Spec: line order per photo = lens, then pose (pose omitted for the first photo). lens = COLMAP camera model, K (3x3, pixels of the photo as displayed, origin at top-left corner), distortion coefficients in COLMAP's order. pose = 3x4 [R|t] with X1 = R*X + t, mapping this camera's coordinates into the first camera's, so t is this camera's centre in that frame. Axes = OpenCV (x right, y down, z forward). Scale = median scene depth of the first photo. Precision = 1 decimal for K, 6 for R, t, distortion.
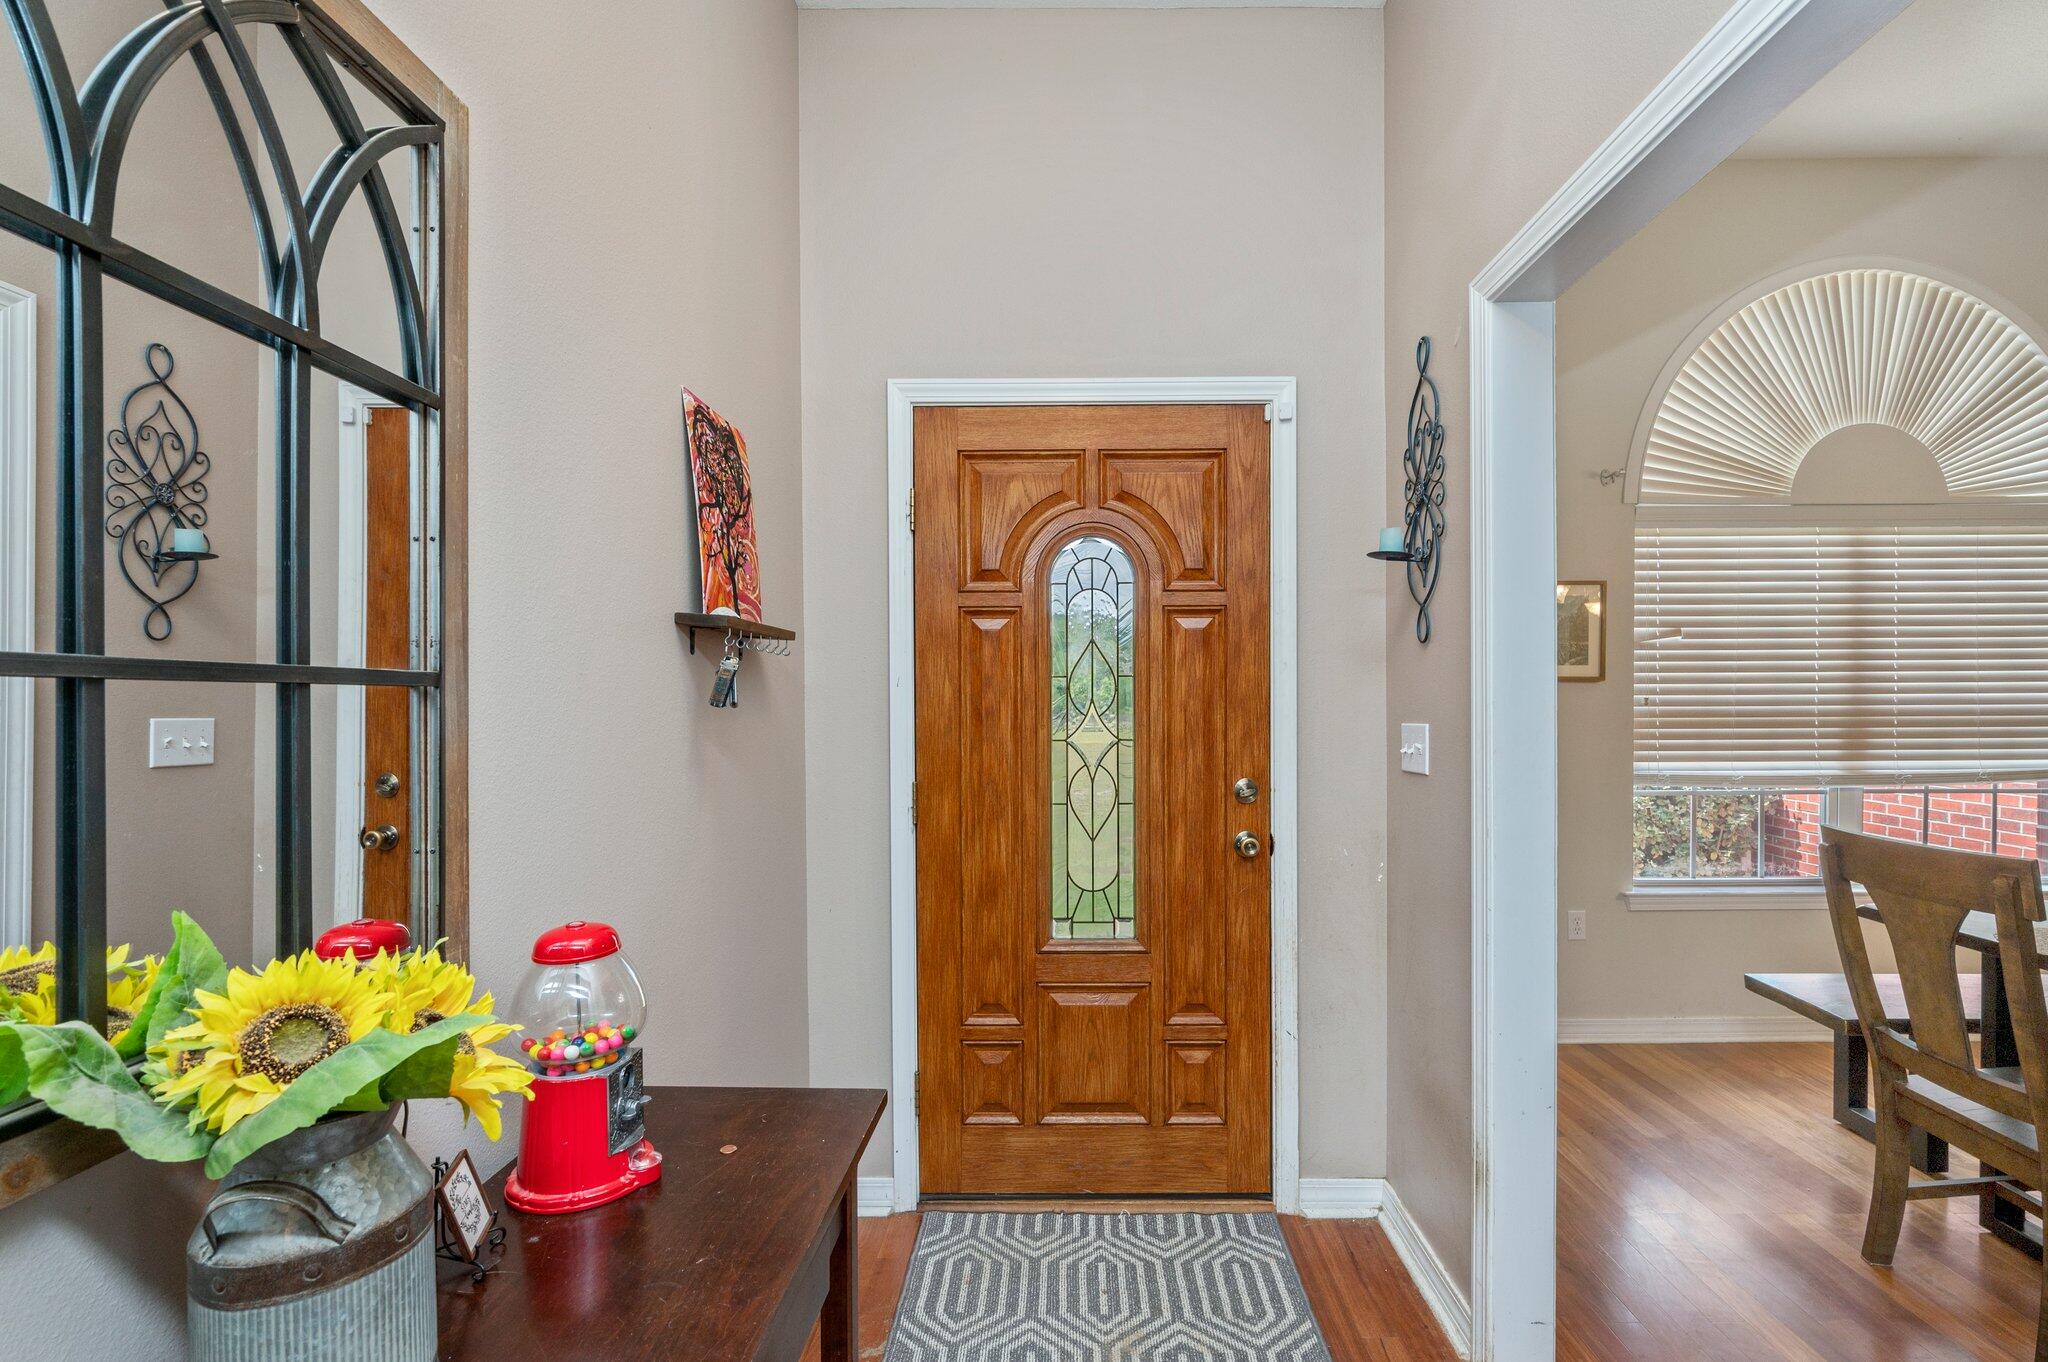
lens RADIAL K [[935.4, 0, 1056.3], [0, 935.4, 709.7], [0, 0, 1]] dist [-0.011824, 0.001056]
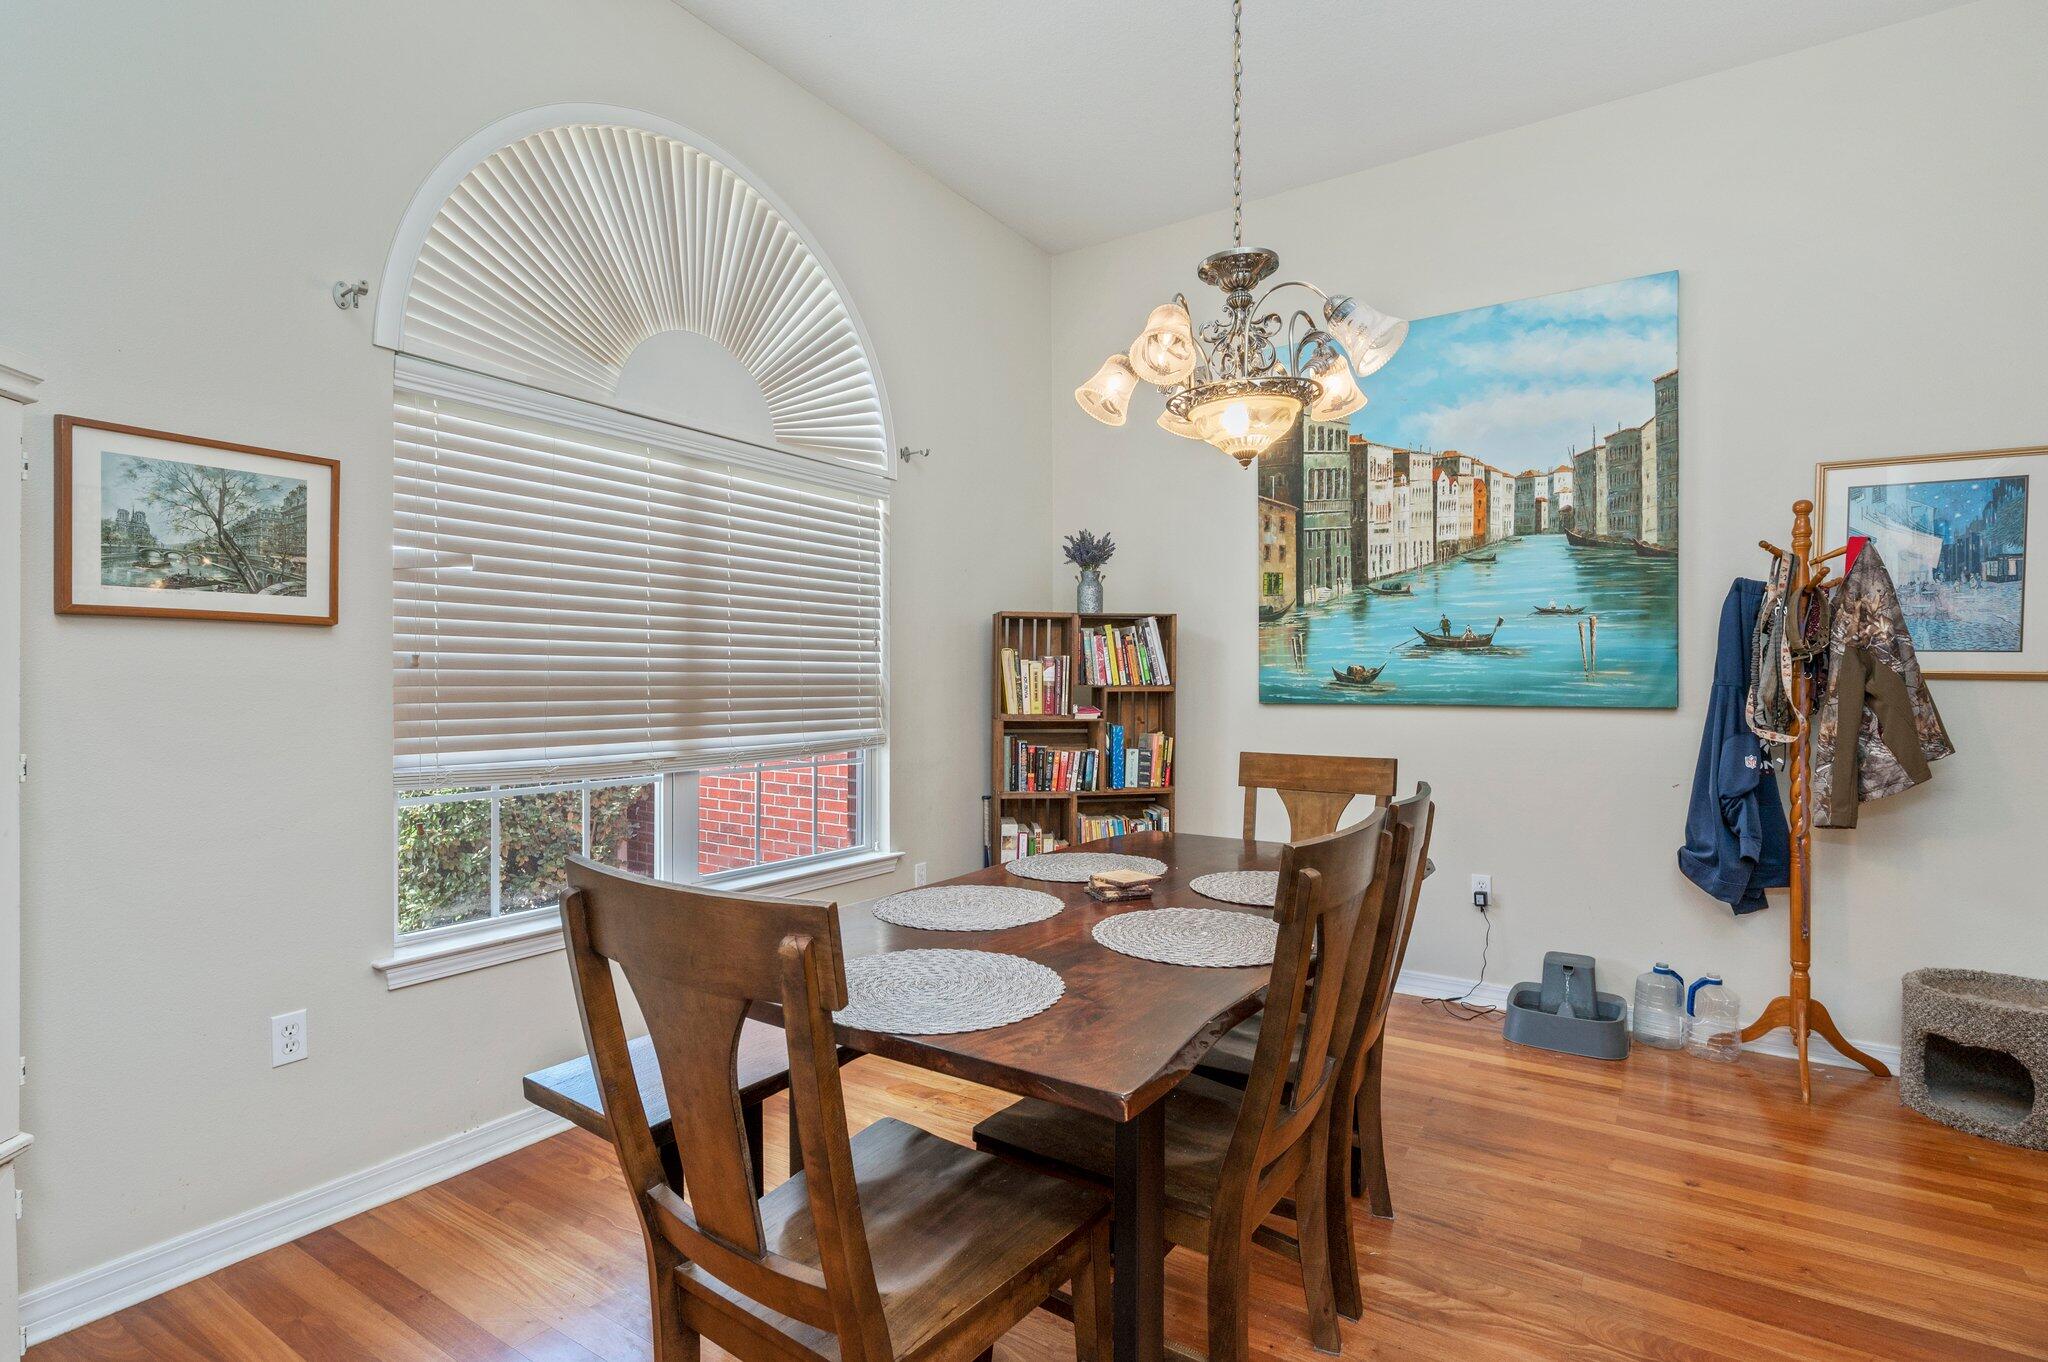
lens RADIAL K [[994.7, 0, 1030.1], [0, 994.7, 686.9], [0, 0, 1]] dist [0.002732, 0.000279]
pose [[0.545704, 0.001281, 0.837977, 0.284126], [0.005931, 0.999968, -0.005391, 0.015451], [-0.837957, 0.007912, 0.545679, 0.261379]]
